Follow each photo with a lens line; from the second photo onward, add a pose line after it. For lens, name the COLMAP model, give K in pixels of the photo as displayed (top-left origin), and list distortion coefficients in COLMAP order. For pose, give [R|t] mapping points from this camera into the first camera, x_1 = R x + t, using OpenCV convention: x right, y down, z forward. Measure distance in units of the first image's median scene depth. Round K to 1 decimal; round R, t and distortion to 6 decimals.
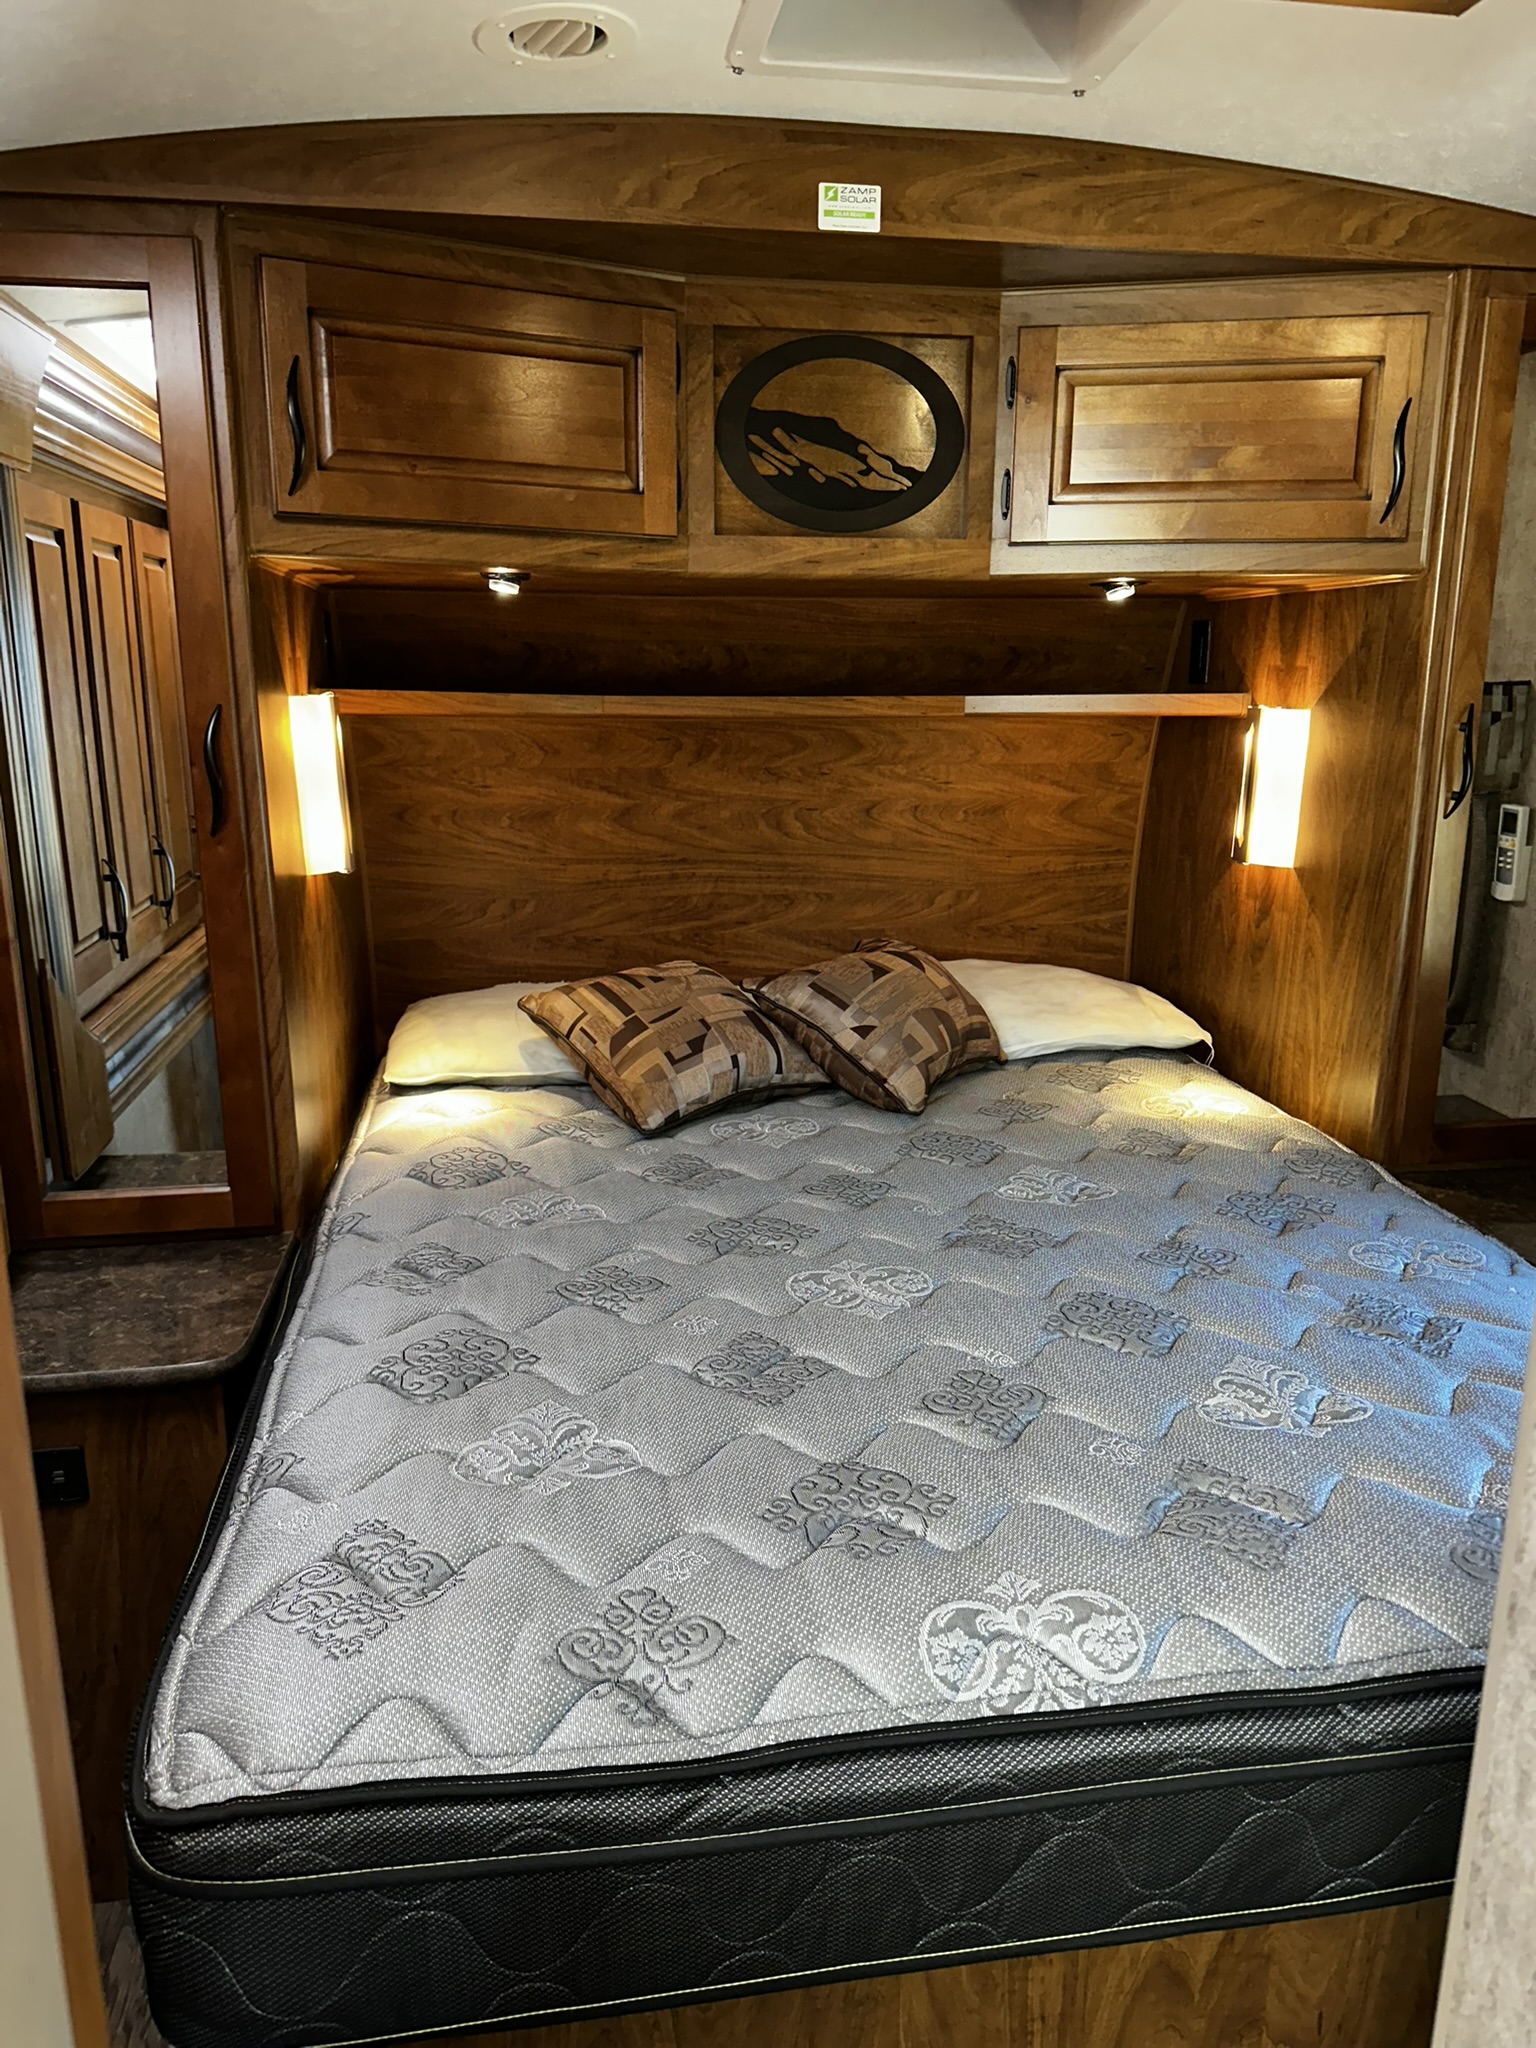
lens RADIAL K [[1445.4, 0, 762.1], [0, 1445.4, 1042.5], [0, 0, 1]] dist [0.081625, -0.119505]
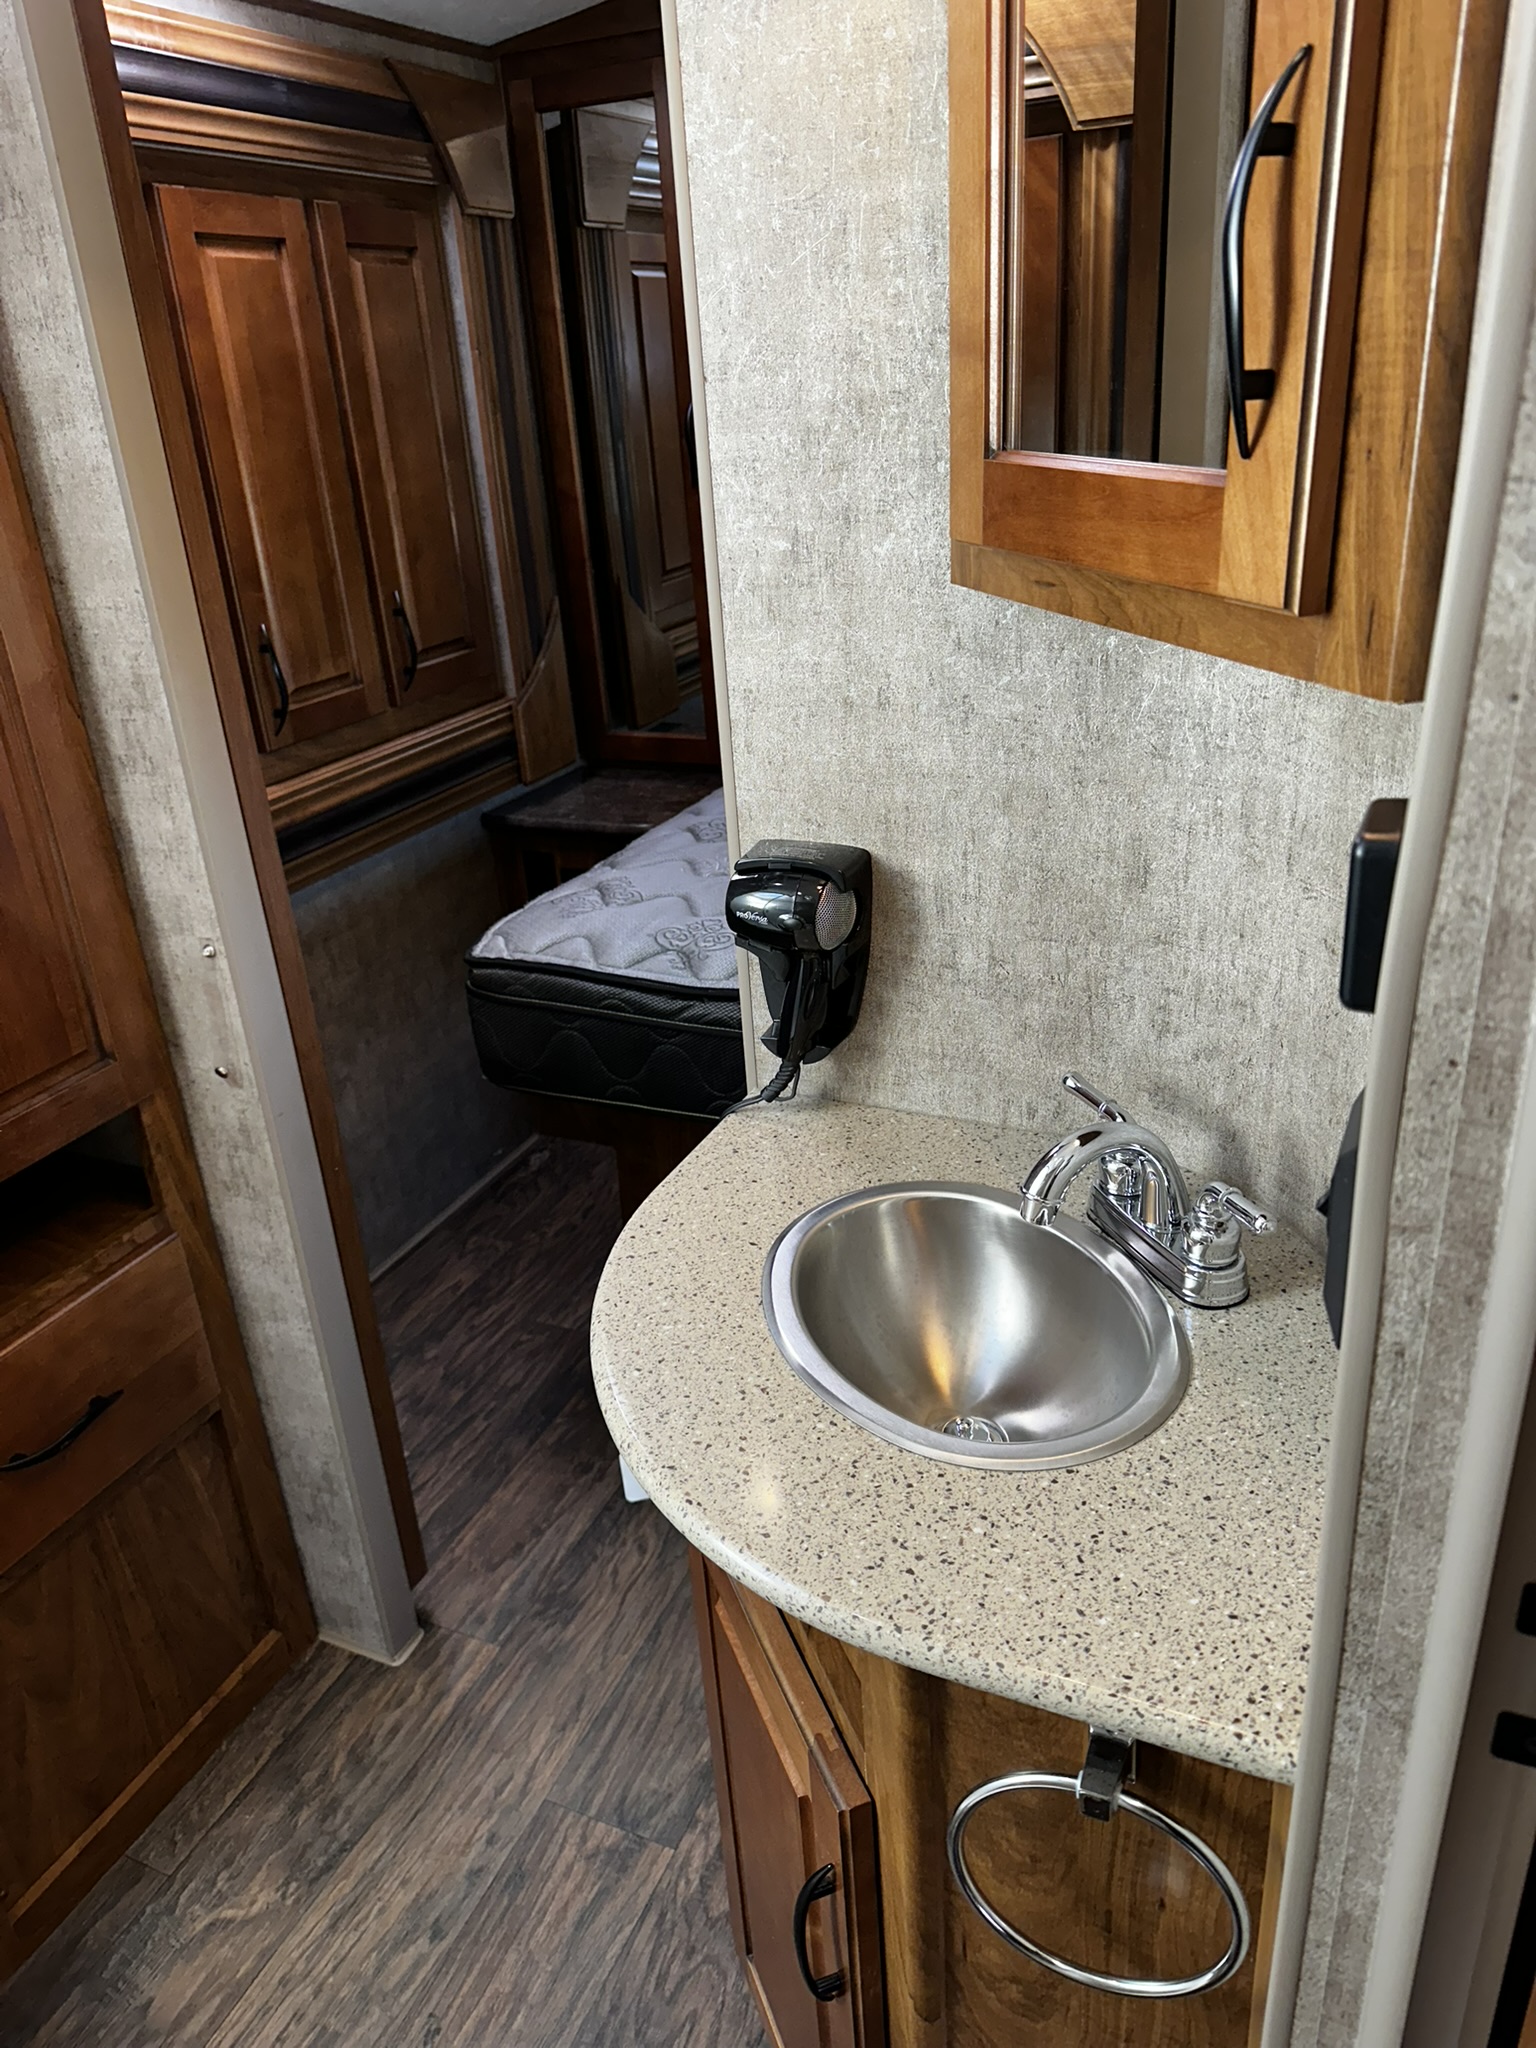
lens RADIAL K [[1469.8, 0, 786.6], [0, 1469.8, 1031.0], [0, 0, 1]] dist [0.003246, -0.013675]
pose [[0.842116, 0.172563, -0.510943, 0.418551], [-0.074978, 0.975686, 0.205948, 0.060669], [0.534059, -0.135122, 0.834580, -0.209302]]
